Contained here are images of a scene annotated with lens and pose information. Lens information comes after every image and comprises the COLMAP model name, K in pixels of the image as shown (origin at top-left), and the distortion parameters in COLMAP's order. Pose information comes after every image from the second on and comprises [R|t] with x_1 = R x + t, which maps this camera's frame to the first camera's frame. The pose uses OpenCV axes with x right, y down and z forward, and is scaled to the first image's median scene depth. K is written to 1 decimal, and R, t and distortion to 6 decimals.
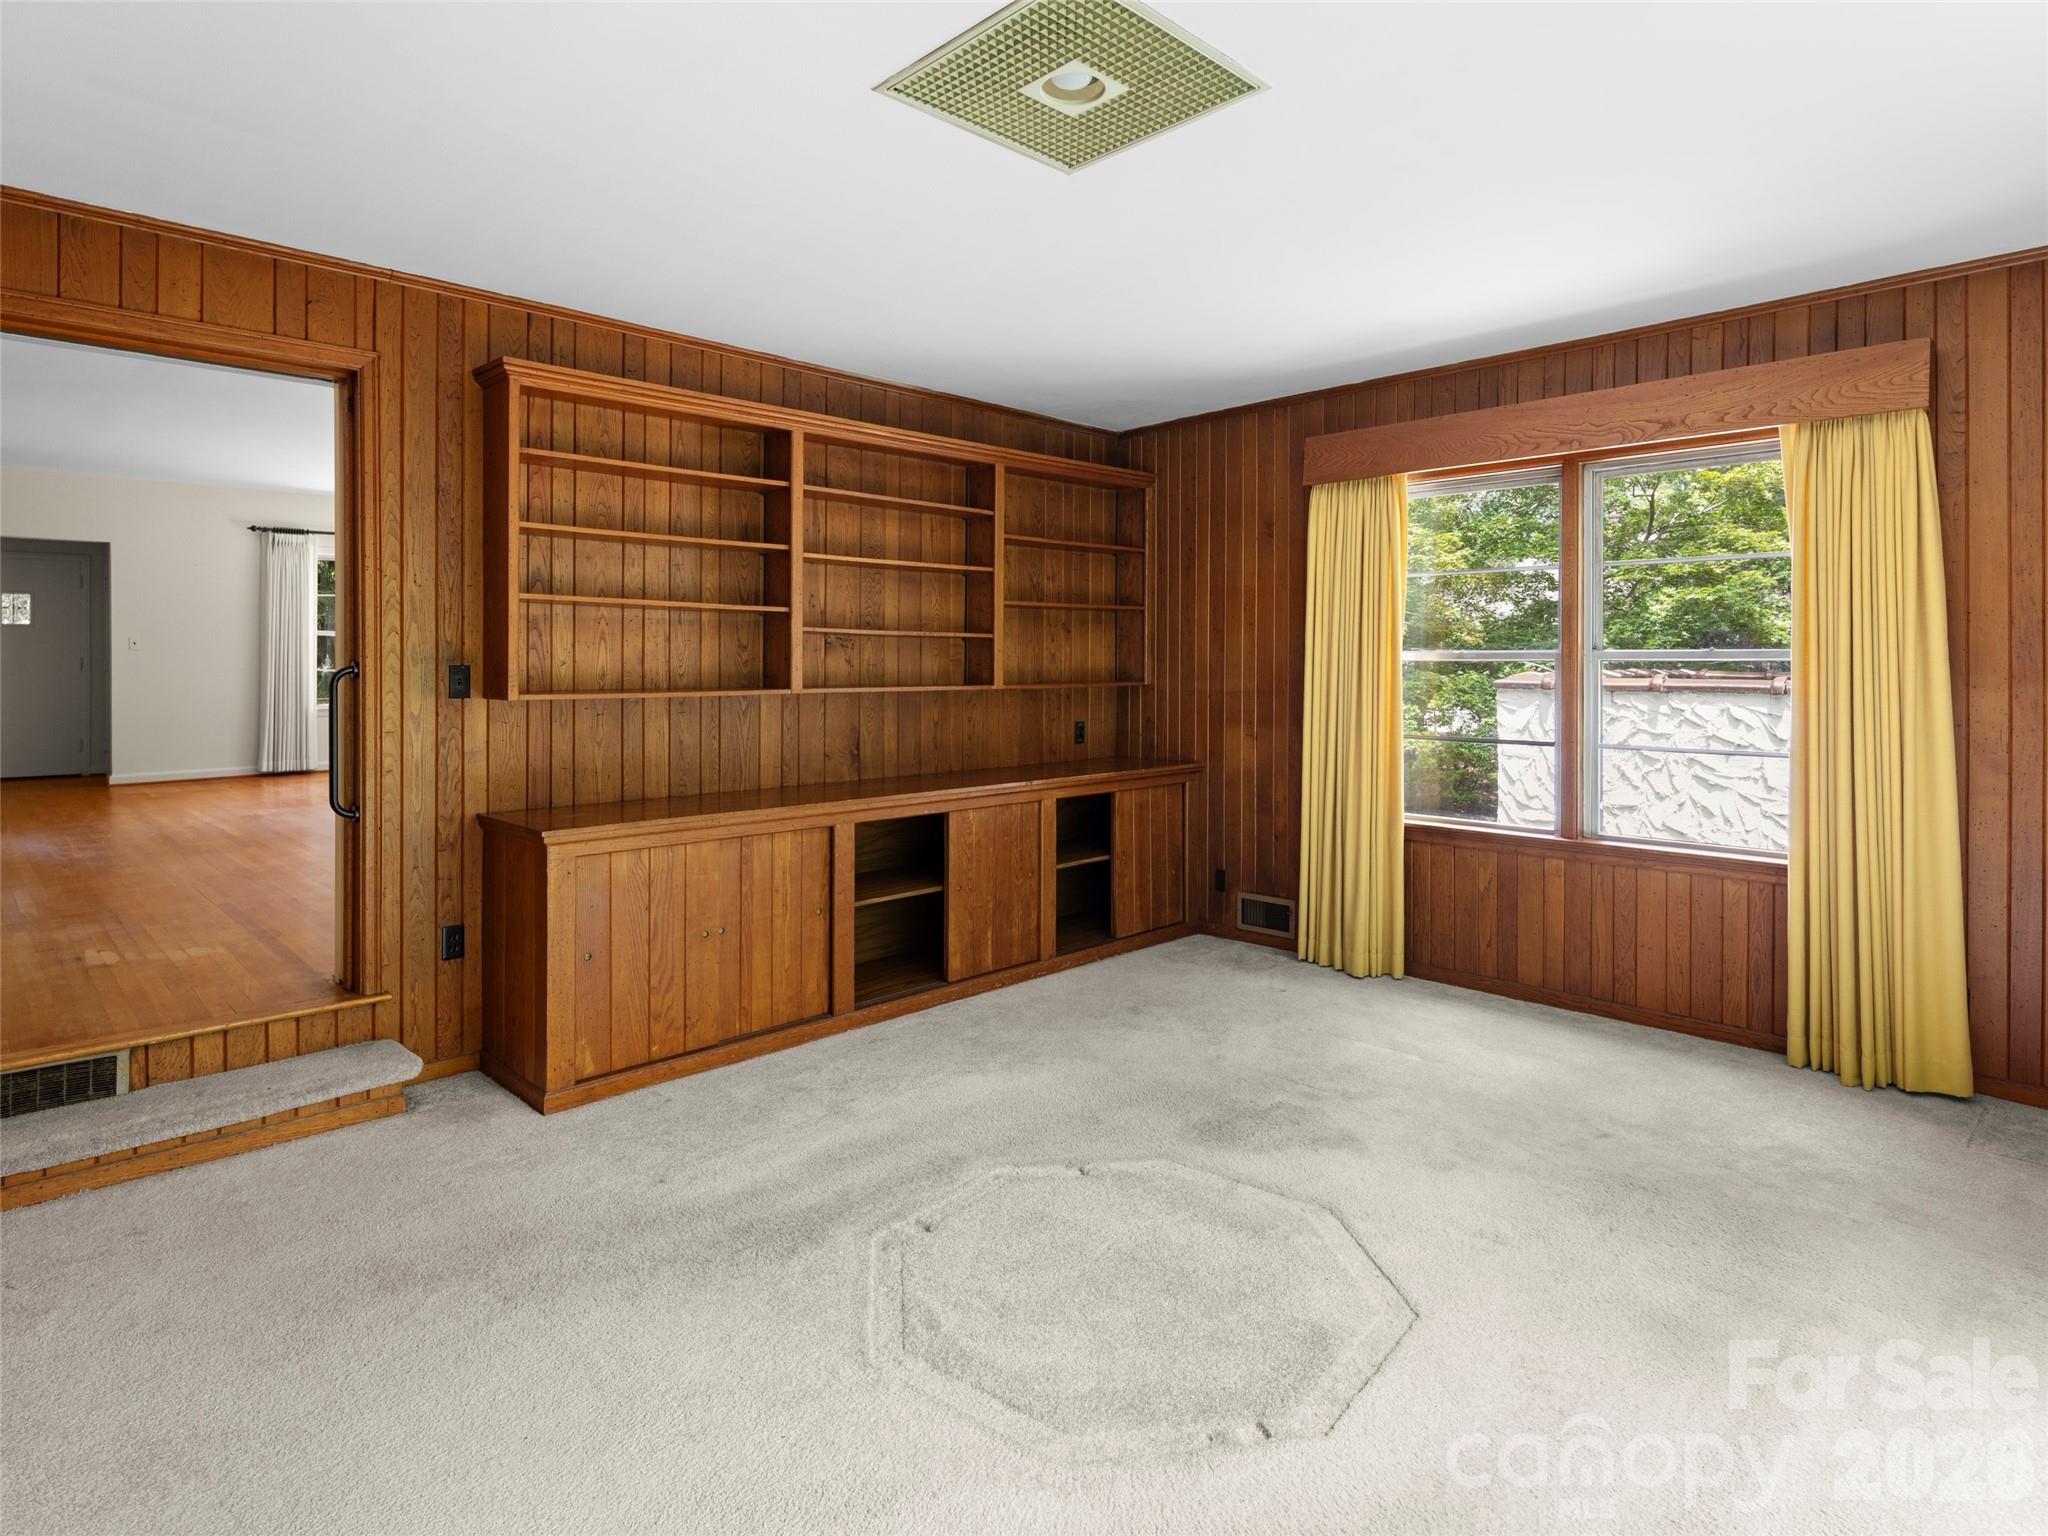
lens RADIAL K [[1114.3, 0, 1042.2], [0, 1114.3, 757.1], [0, 0, 1]] dist [-0.000735, -0.000978]
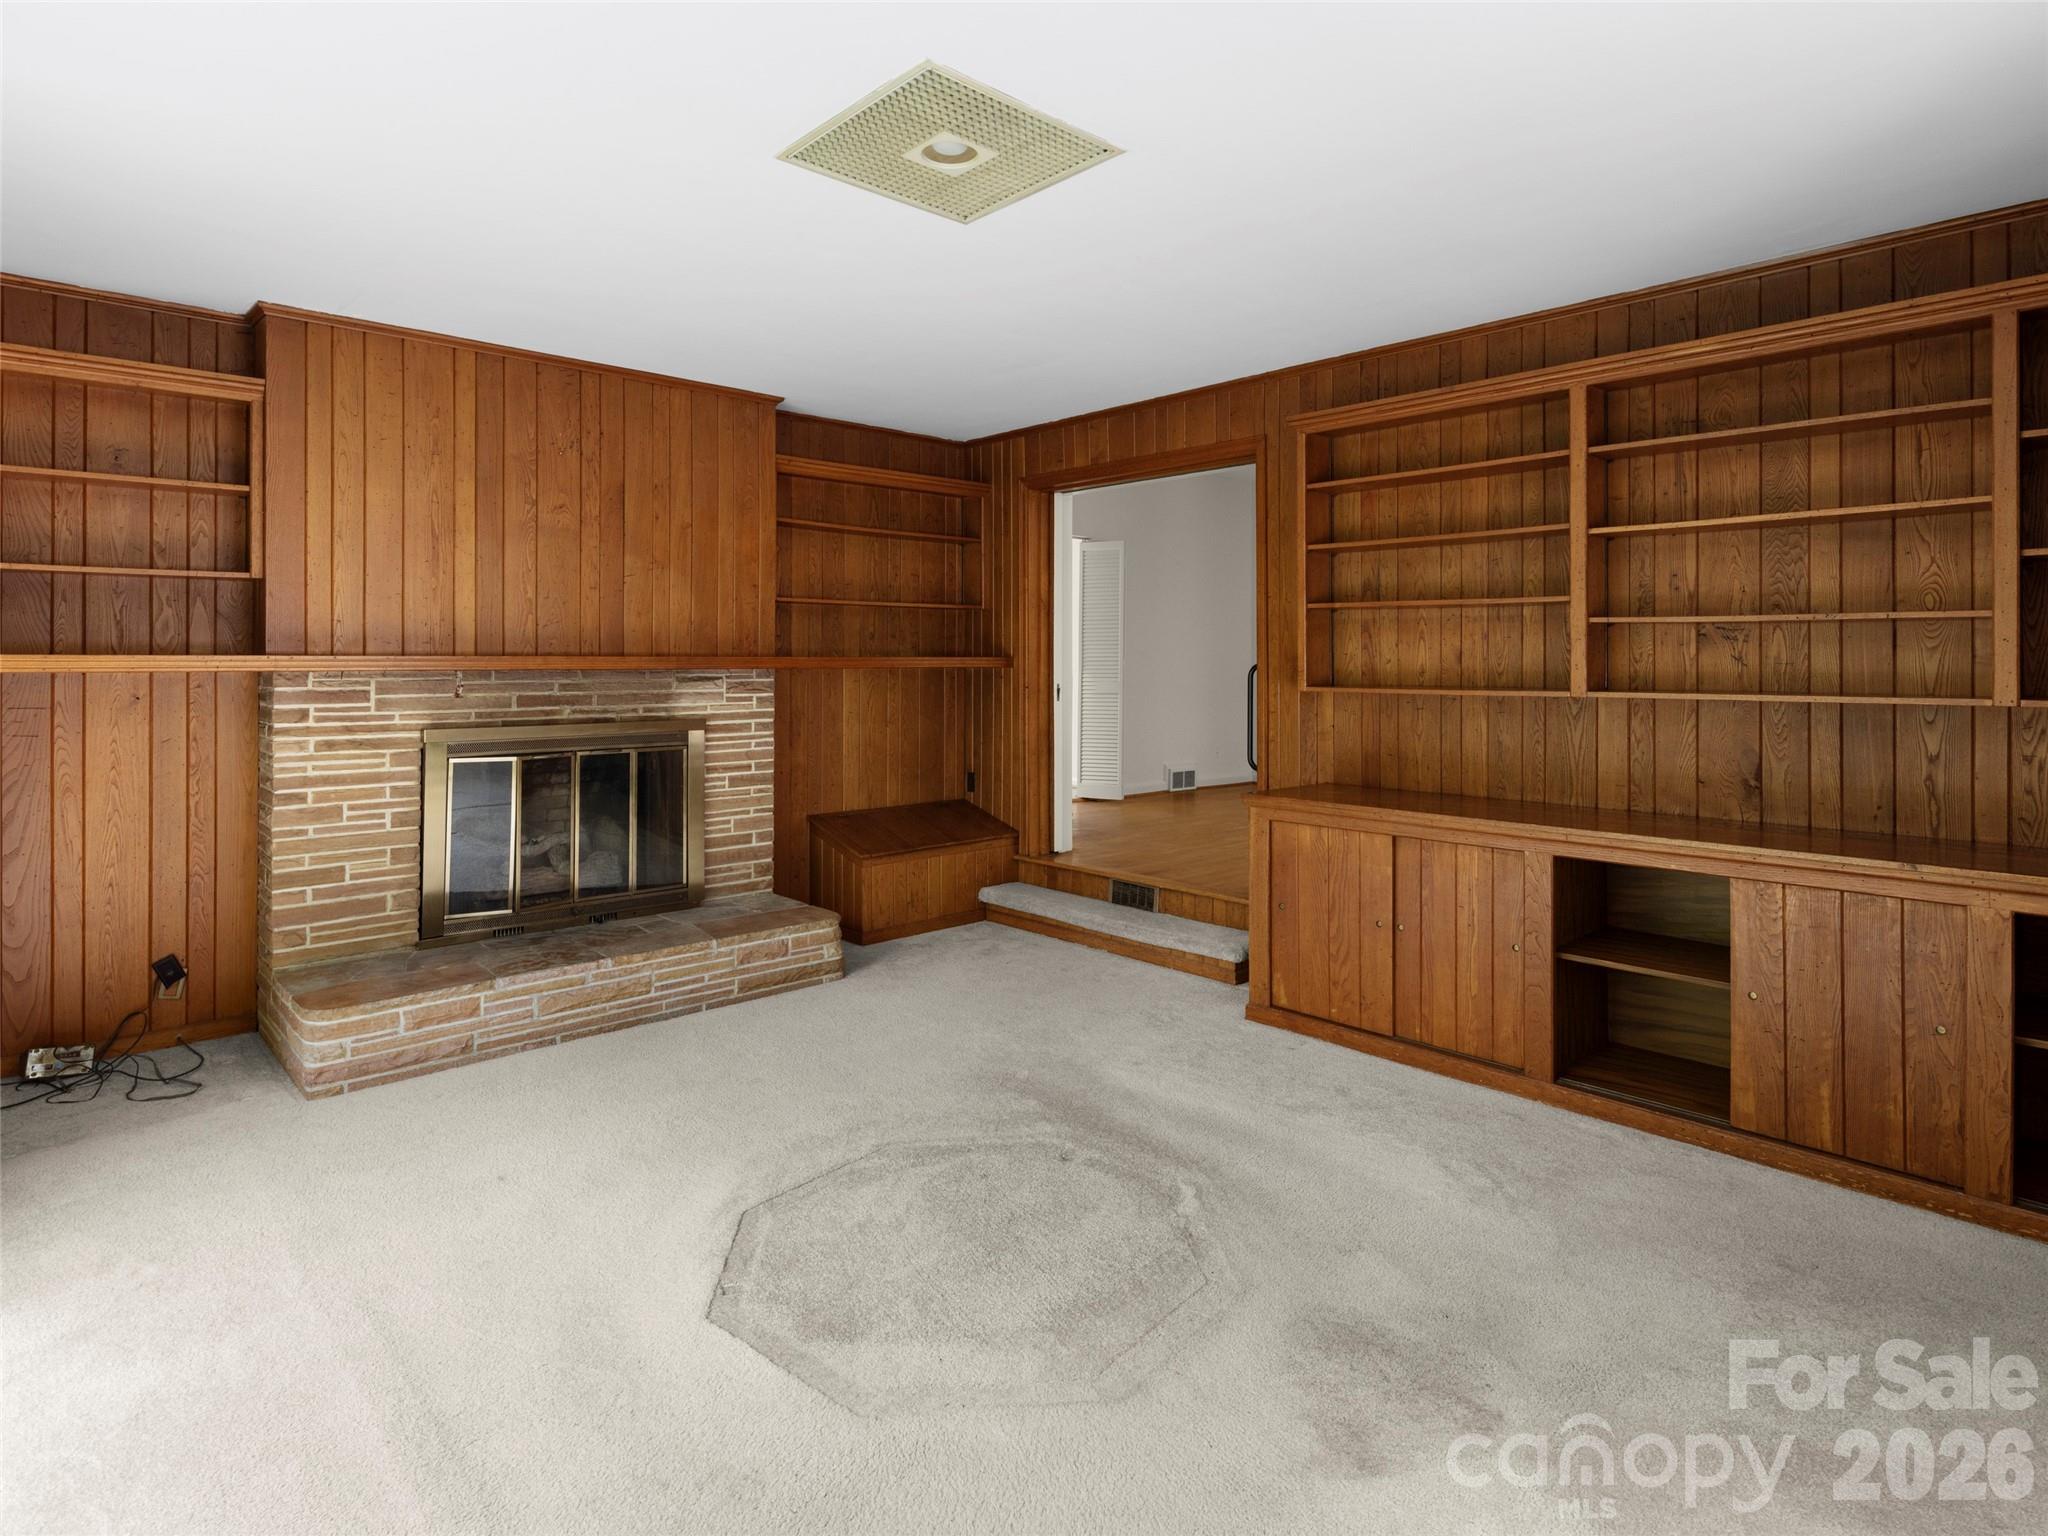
lens RADIAL K [[1114.3, 0, 1042.2], [0, 1114.3, 757.1], [0, 0, 1]] dist [-0.000735, -0.000978]
pose [[-0.021637, 0.087637, -0.995917, 0.667776], [-0.082006, 0.992638, 0.089130, -0.056644], [0.996397, 0.083599, -0.014291, 0.641259]]
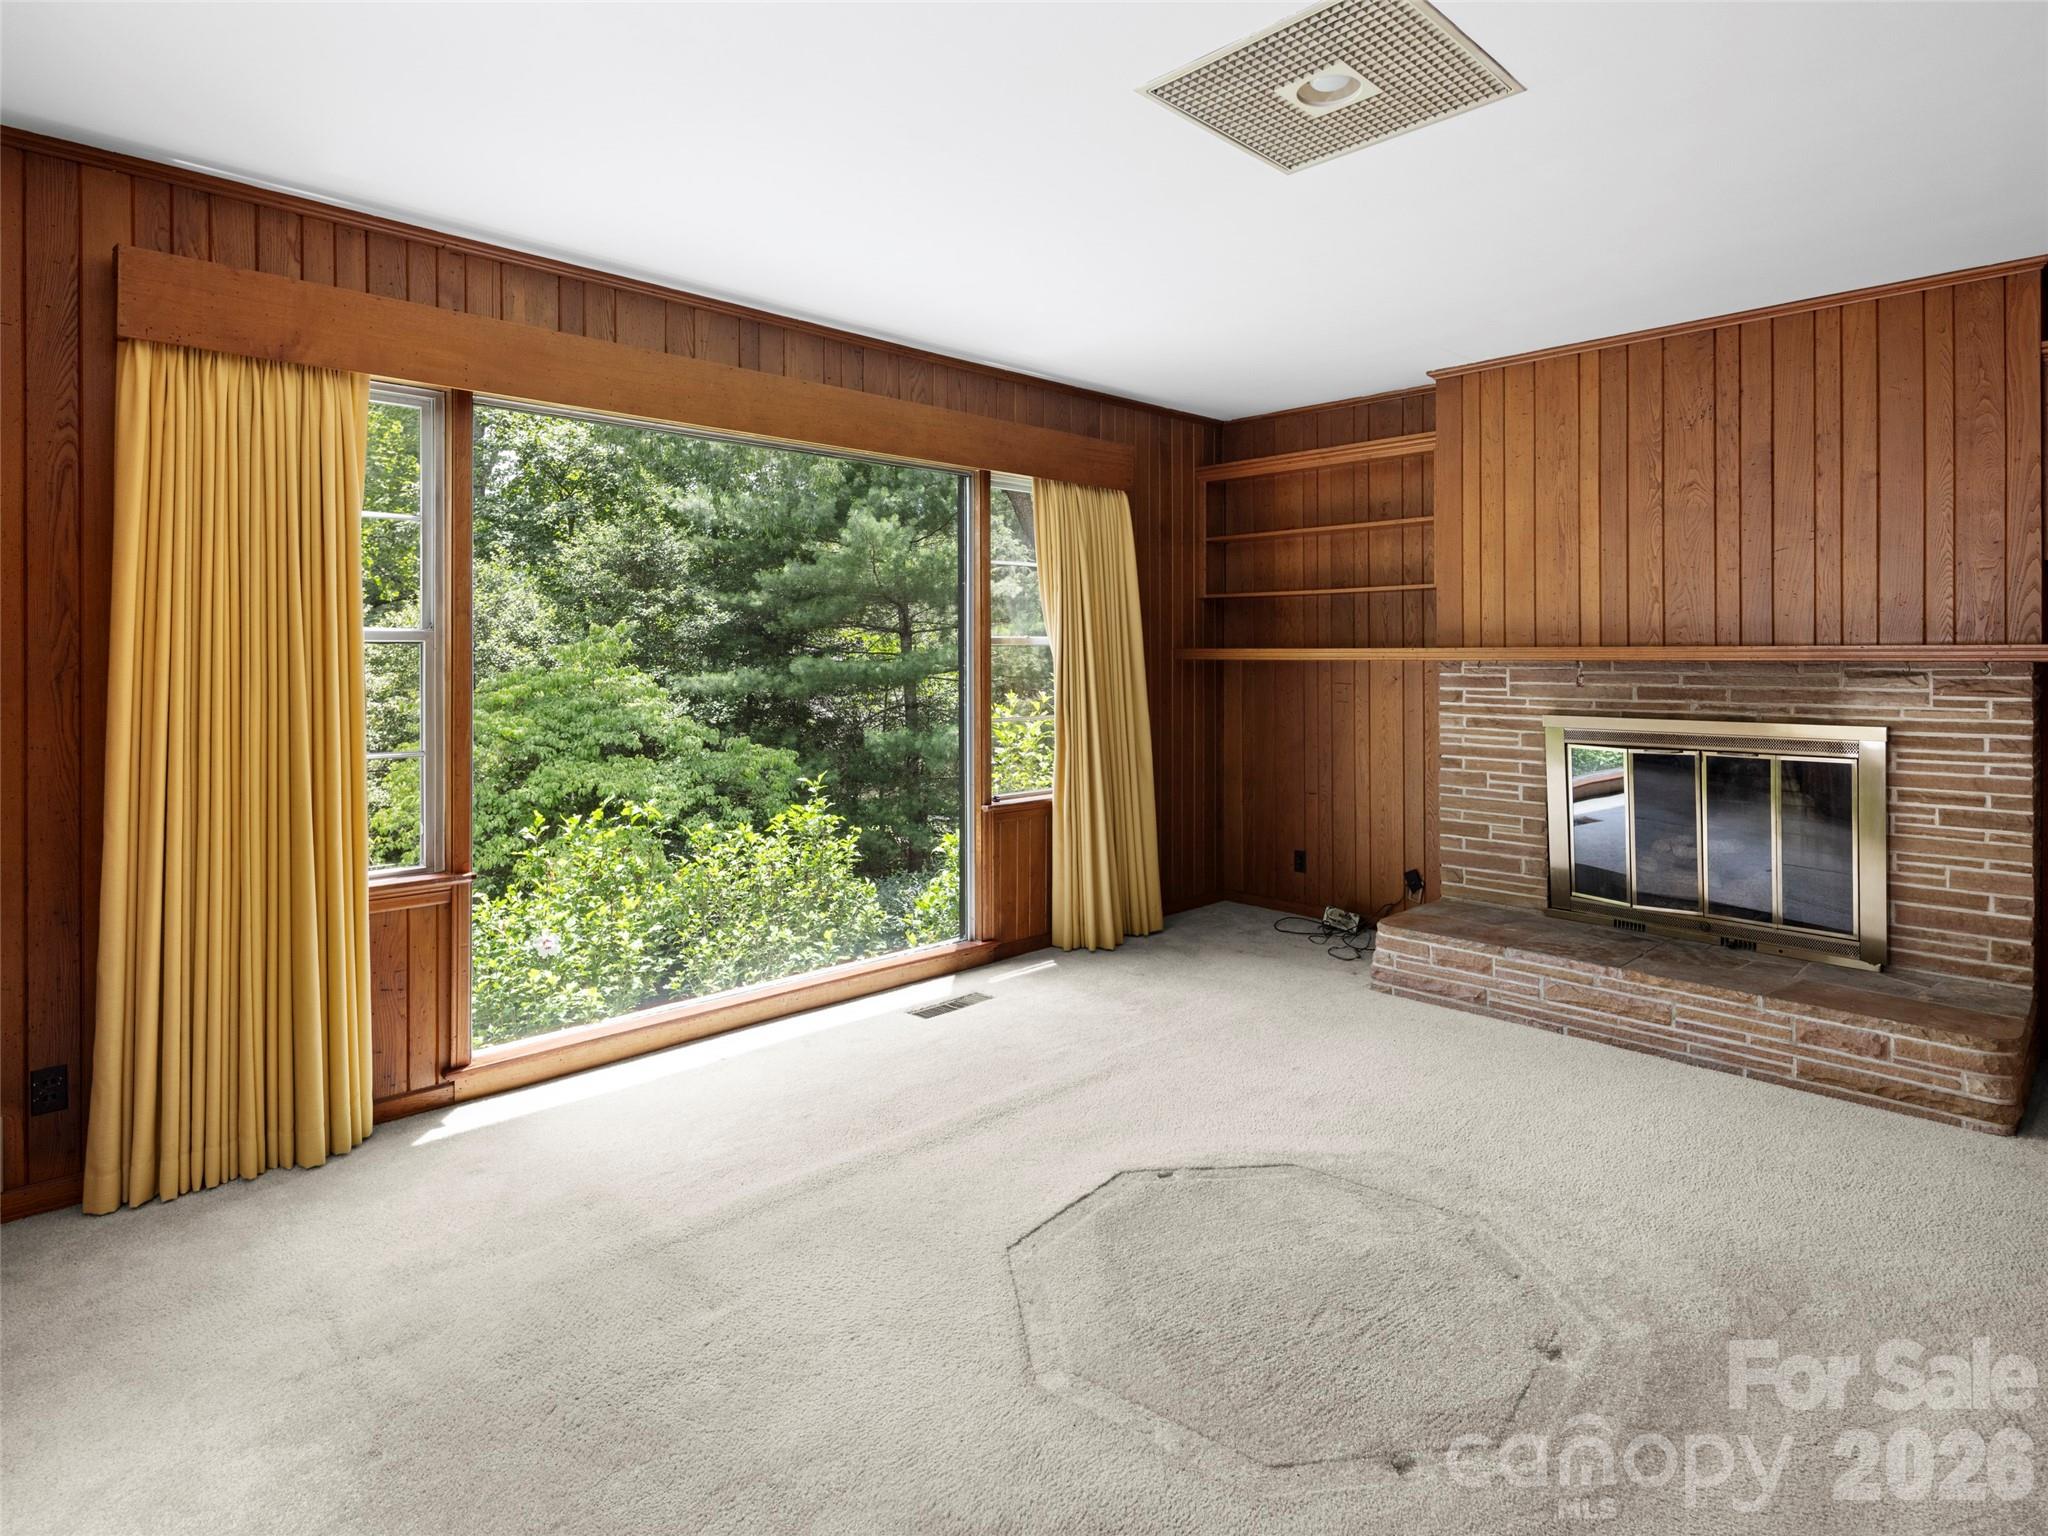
lens RADIAL K [[1114.3, 0, 1042.2], [0, 1114.3, 757.1], [0, 0, 1]] dist [-0.000735, -0.000978]
pose [[-0.999988, 0.004228, 0.002623, 0.171651], [0.004619, 0.984824, 0.173492, -0.097435], [-0.001850, 0.173502, -0.984832, 1.156448]]
